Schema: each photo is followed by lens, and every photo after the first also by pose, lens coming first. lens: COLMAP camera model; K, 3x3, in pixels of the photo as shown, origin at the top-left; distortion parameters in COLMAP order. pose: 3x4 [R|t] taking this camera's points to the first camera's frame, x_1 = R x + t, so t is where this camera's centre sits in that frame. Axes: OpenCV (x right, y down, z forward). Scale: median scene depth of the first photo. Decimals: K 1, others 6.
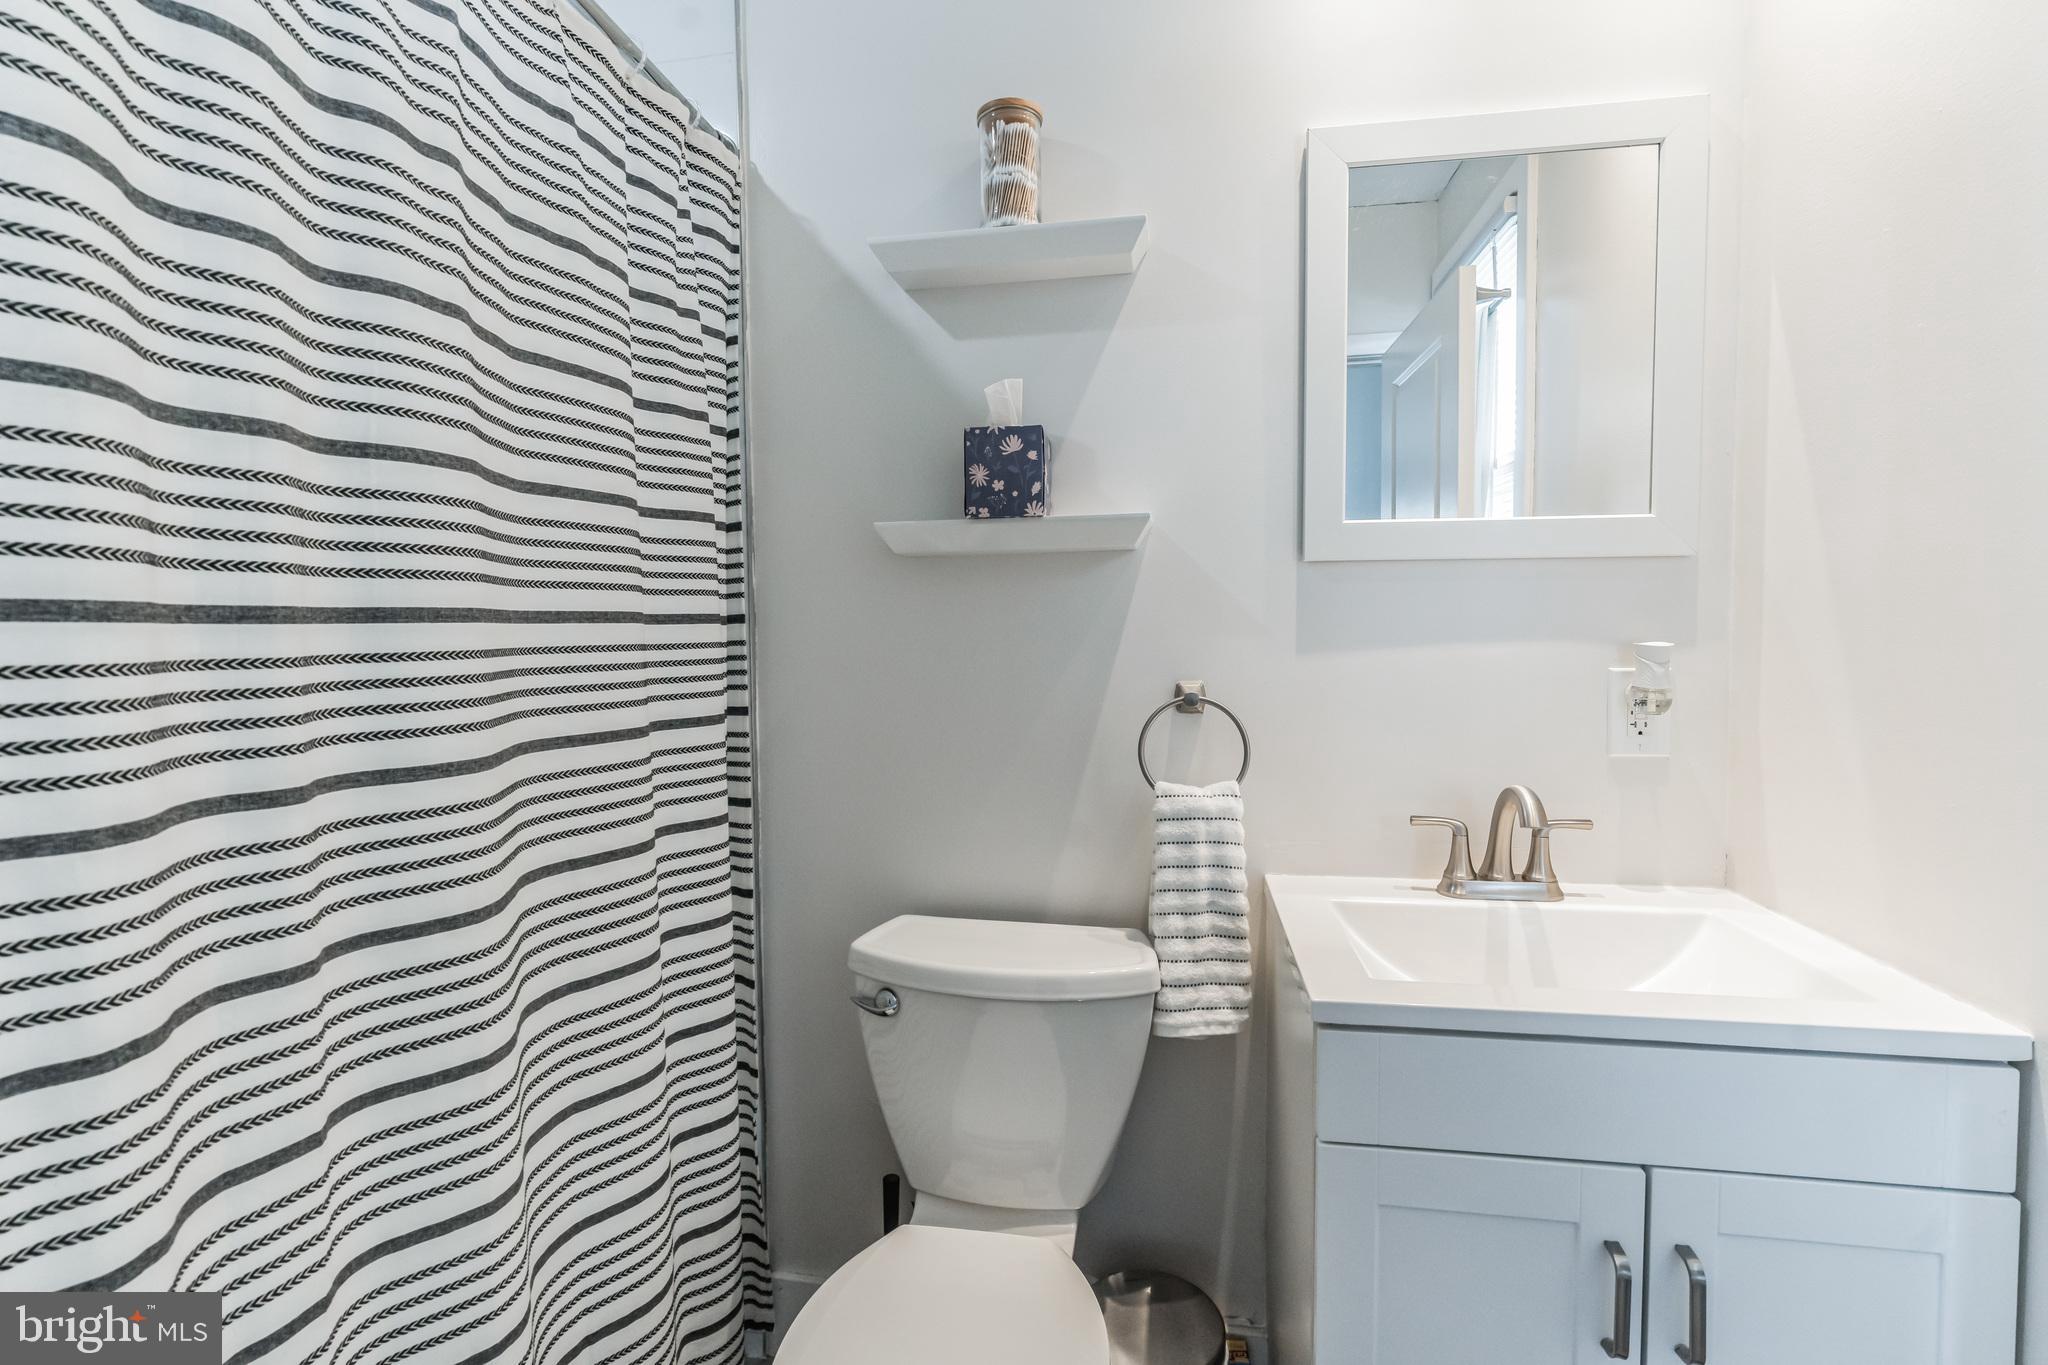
lens RADIAL K [[916.0, 0, 1017.2], [0, 916.0, 677.9], [0, 0, 1]] dist [-0.009116, 0.001109]
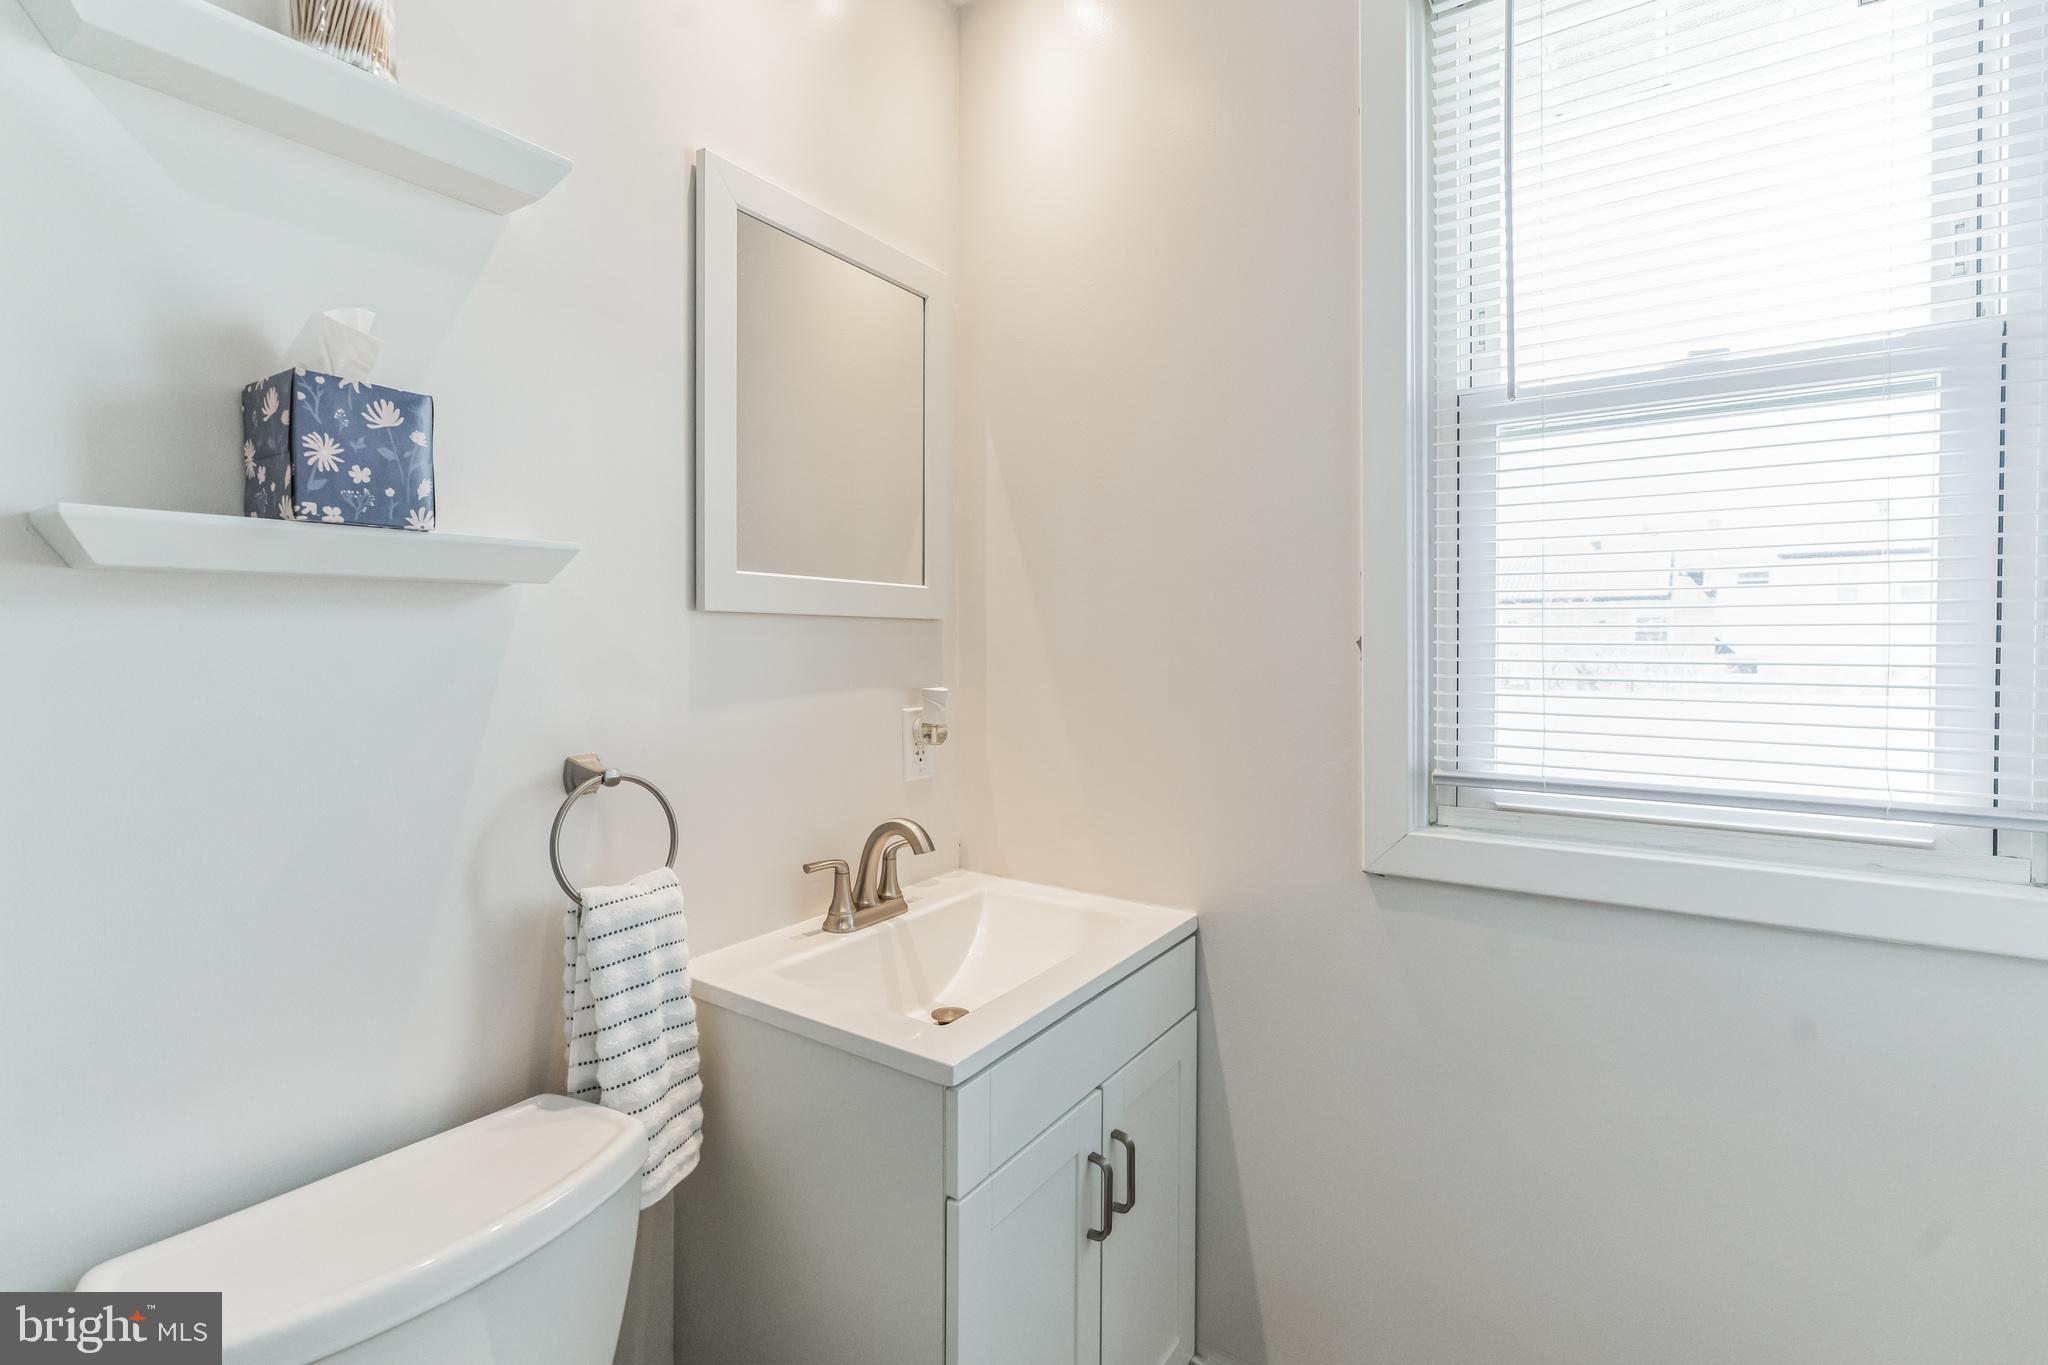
lens RADIAL K [[933.7, 0, 1011.1], [0, 933.7, 646.6], [0, 0, 1]] dist [-0.003511, 0.000635]
pose [[0.419751, -0.000060, 0.907639, -0.419680], [0.032881, 0.999345, -0.015140, -0.069536], [-0.907043, 0.036199, 0.419478, 0.337986]]
